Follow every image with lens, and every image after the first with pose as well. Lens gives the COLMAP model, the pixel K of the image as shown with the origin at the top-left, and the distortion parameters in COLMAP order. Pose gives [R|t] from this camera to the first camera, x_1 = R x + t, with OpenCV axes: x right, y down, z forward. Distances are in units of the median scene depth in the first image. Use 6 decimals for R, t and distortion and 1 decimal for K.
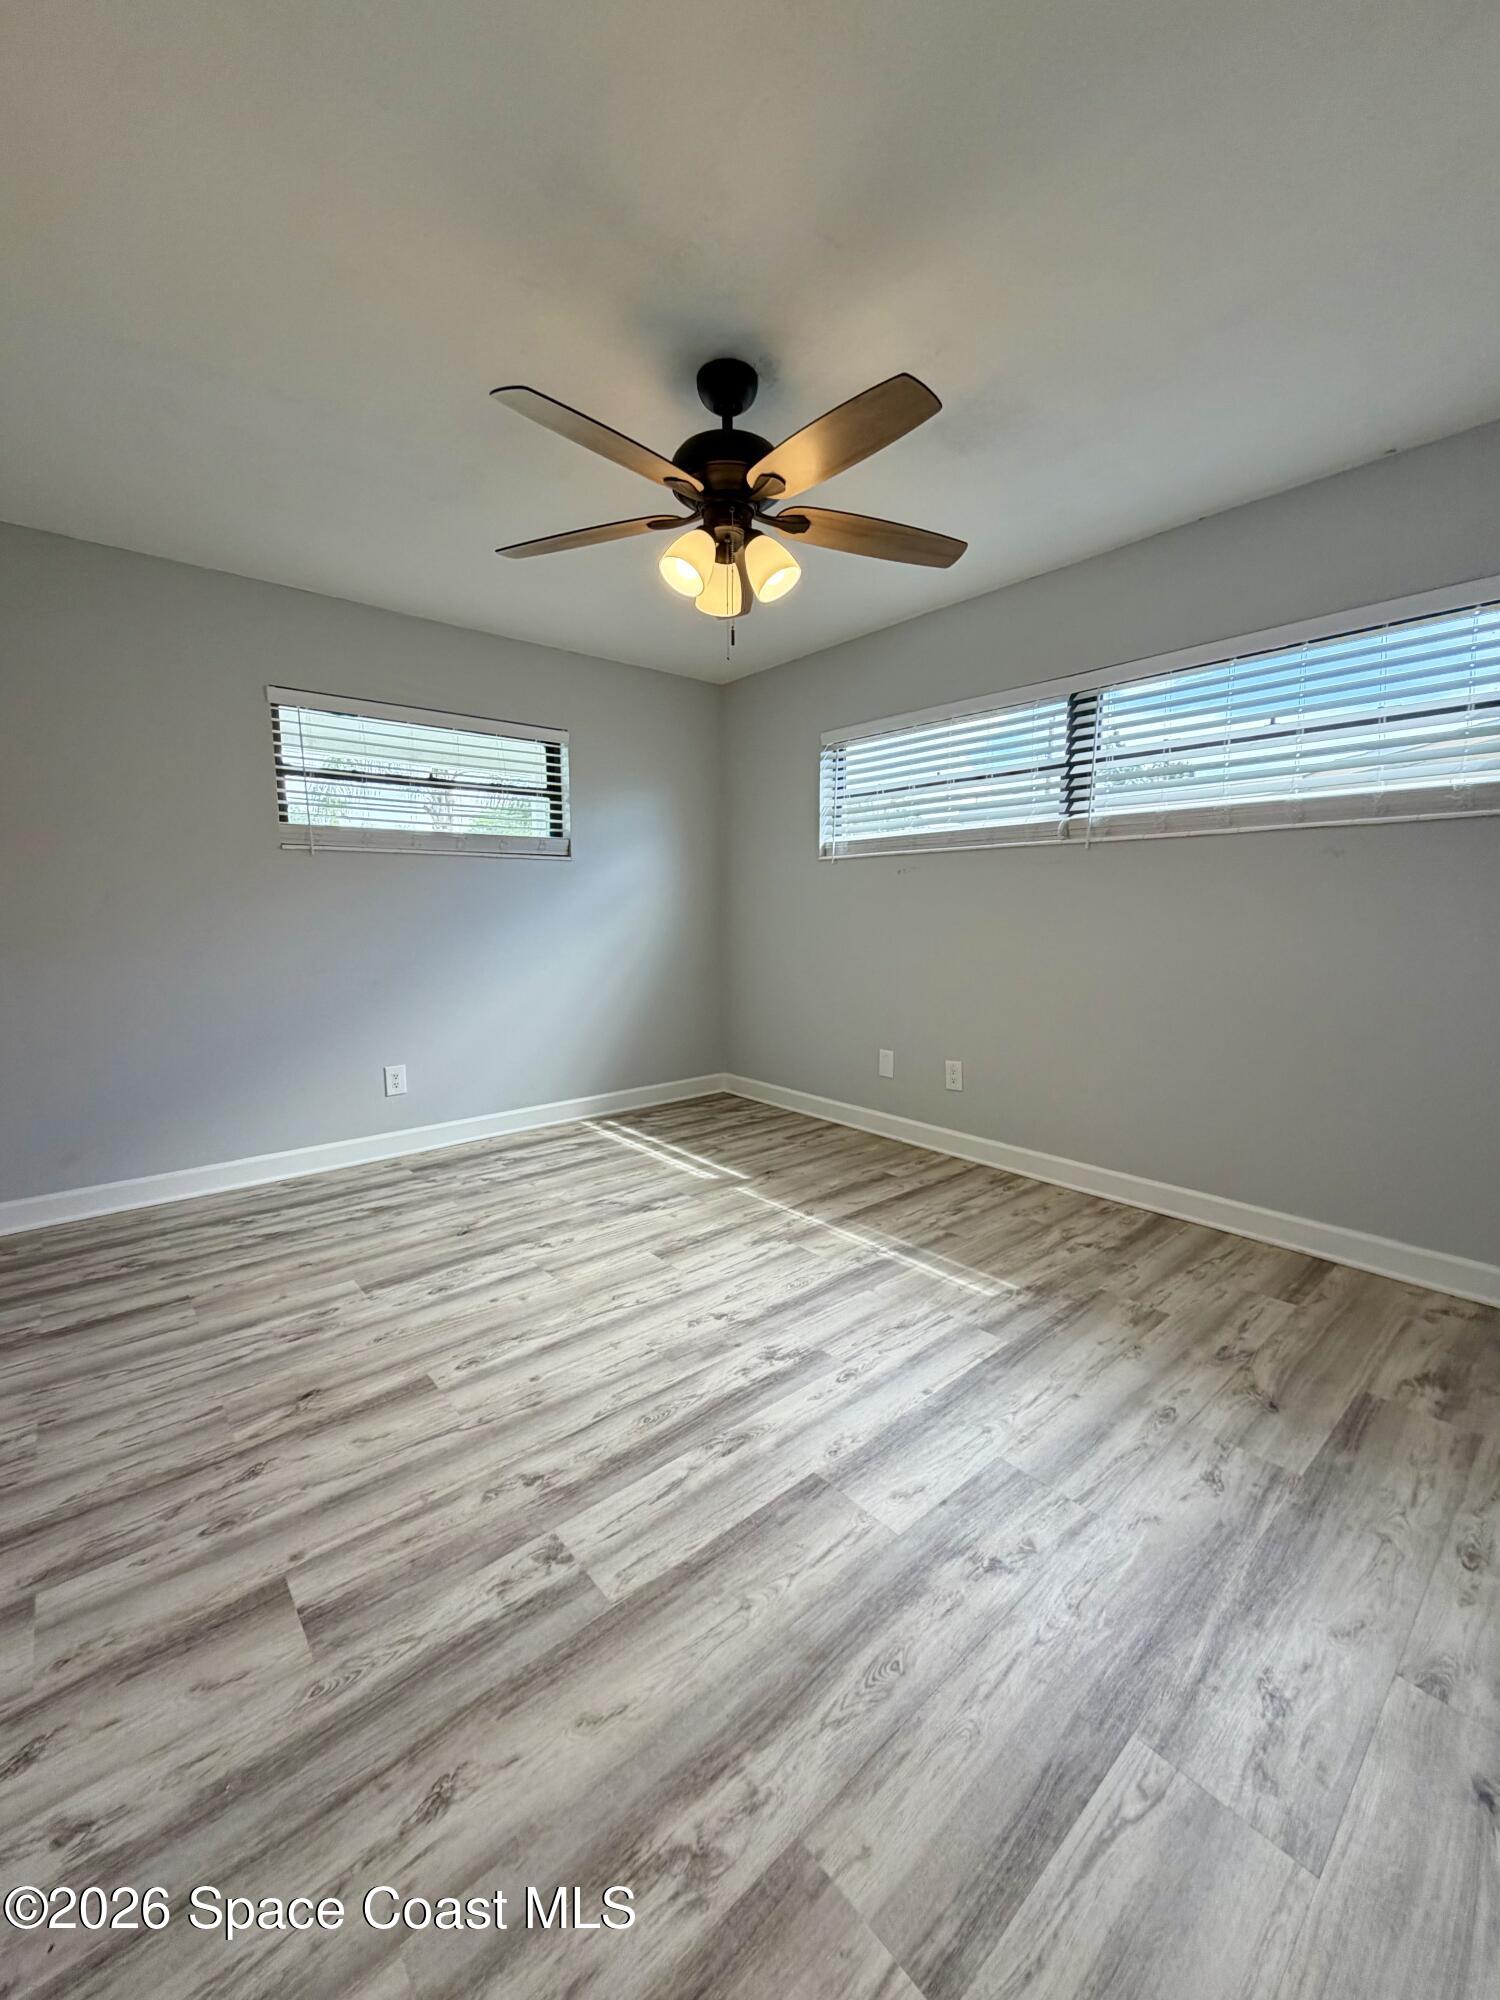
lens RADIAL K [[796.7, 0, 748.8], [0, 796.7, 1005.3], [0, 0, 1]] dist [0.001152, -0.000755]
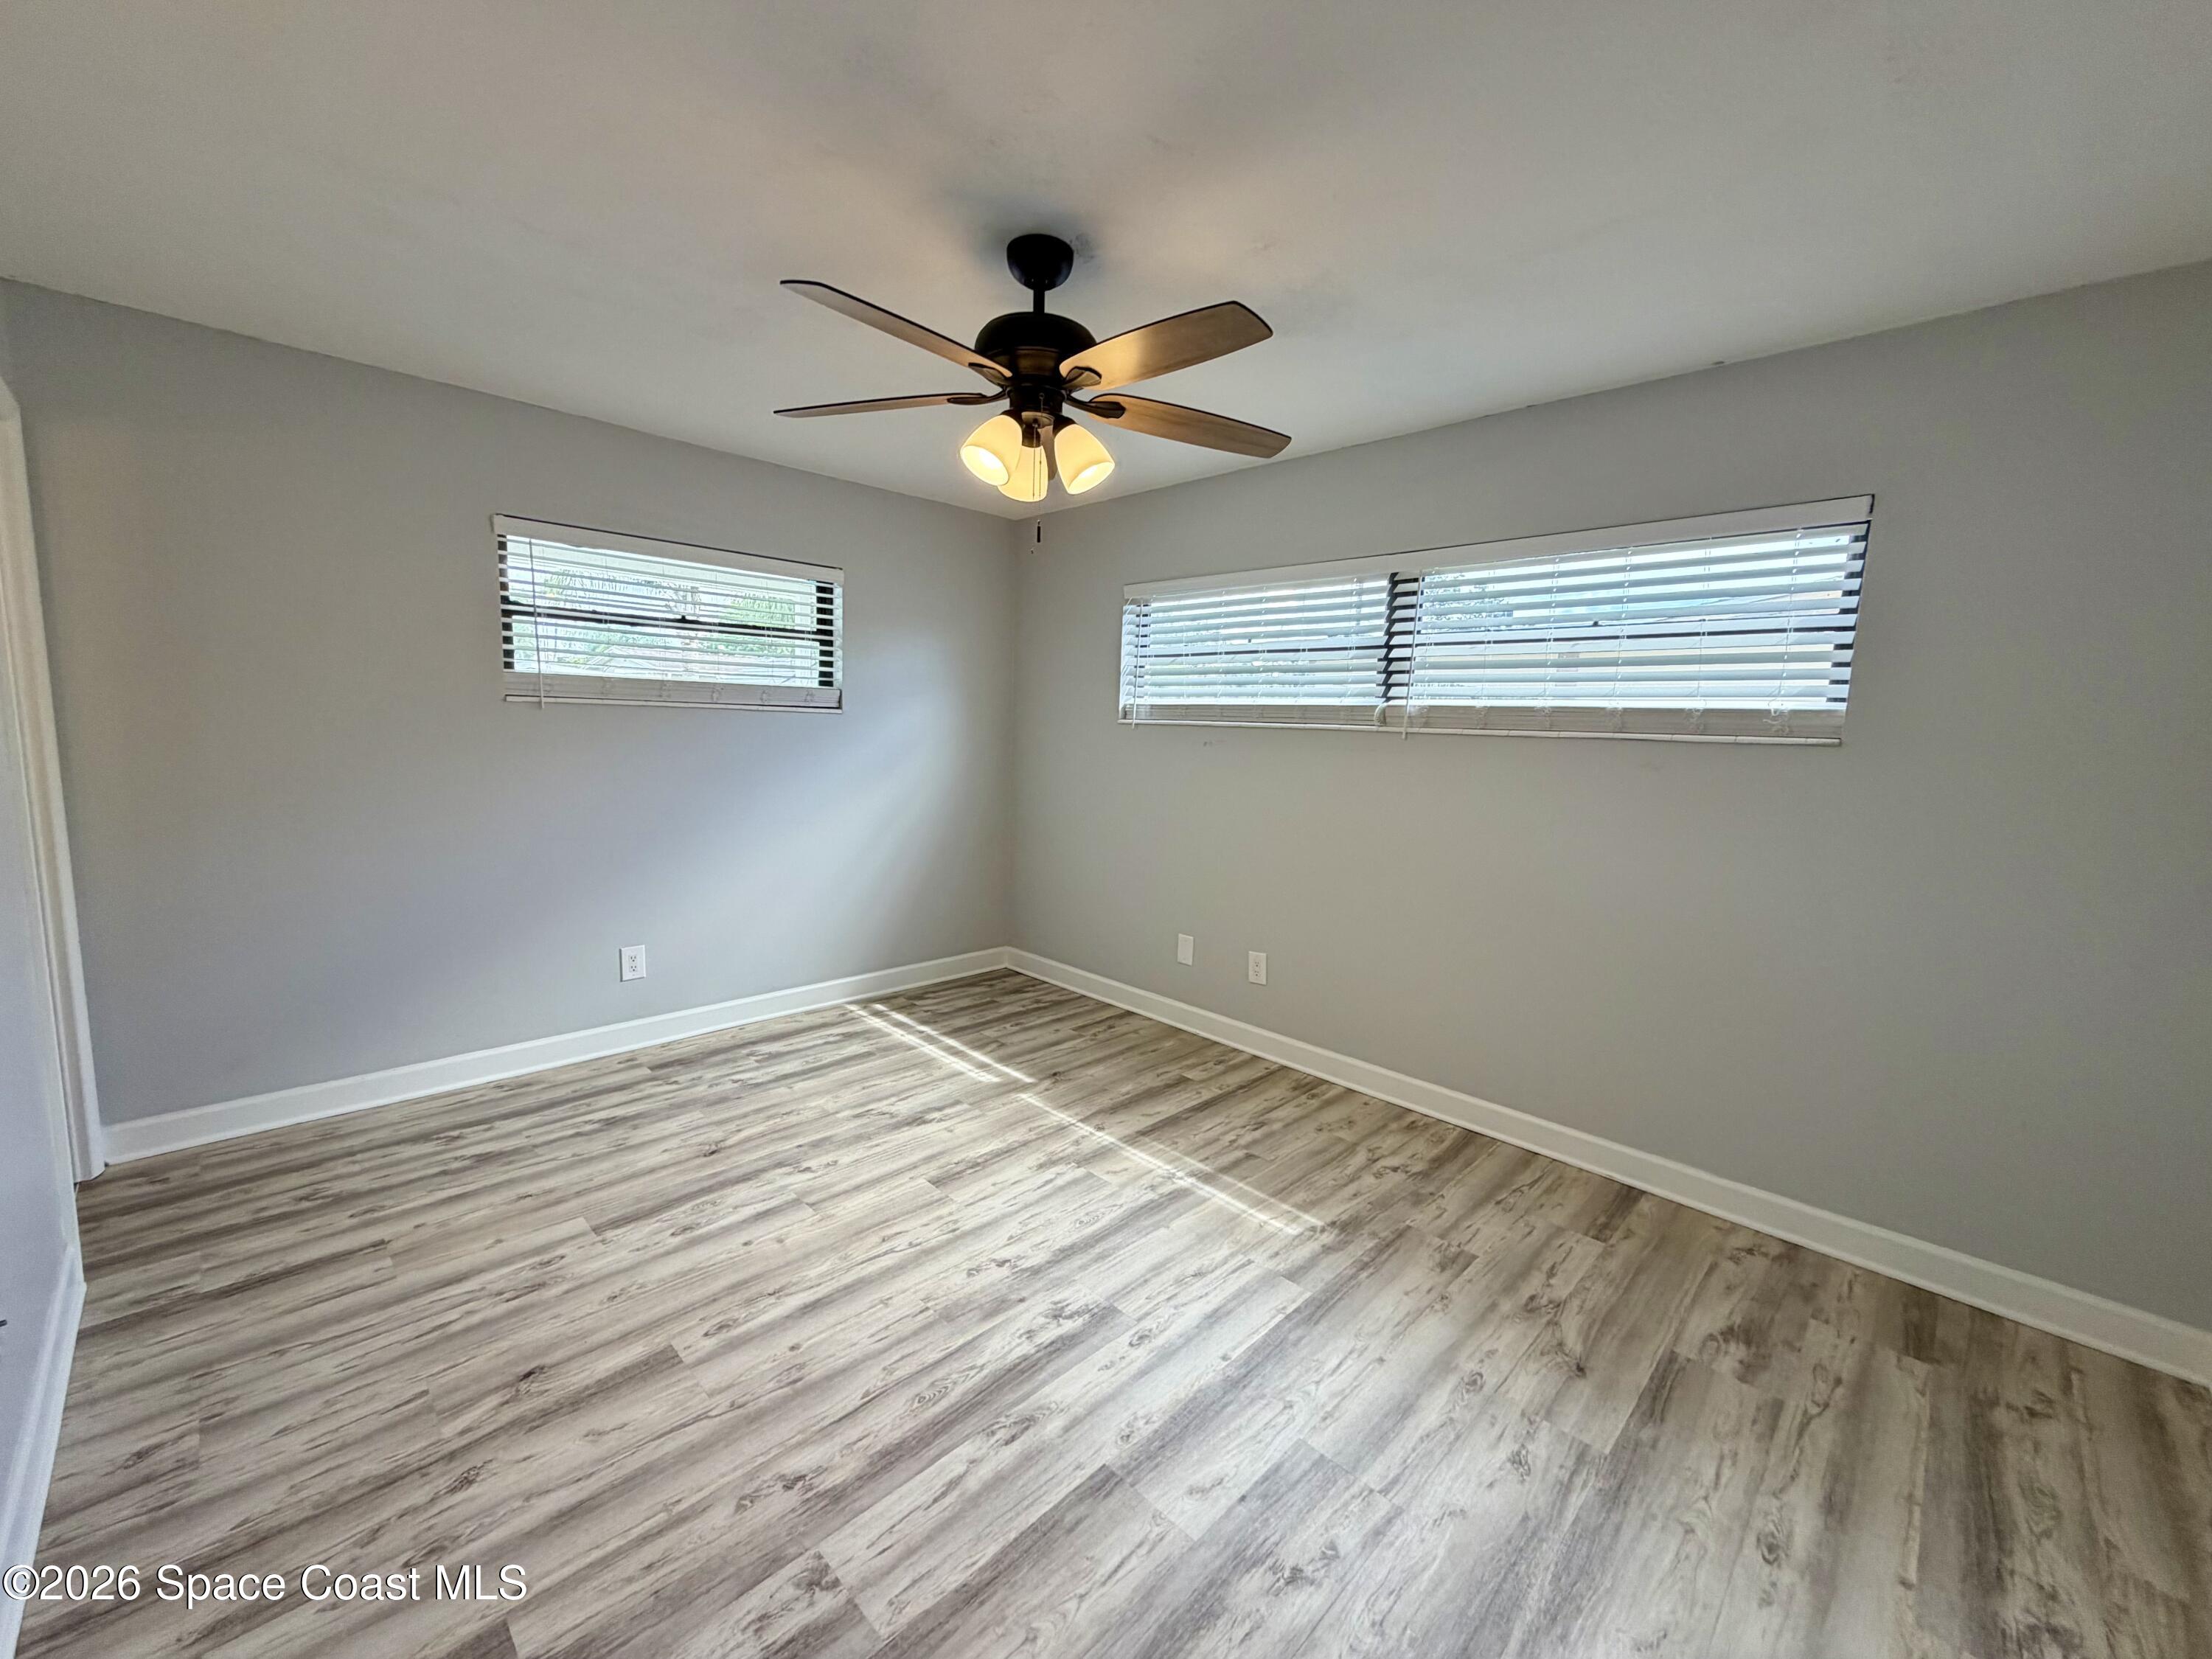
lens RADIAL K [[881.2, 0, 1097.0], [0, 881.2, 824.6], [0, 0, 1]] dist [0.001152, -0.000755]
pose [[0.996672, 0.027420, 0.076766, -0.020363], [-0.027303, 0.999624, -0.002564, -0.117765], [-0.076808, 0.000459, 0.997046, -0.014153]]
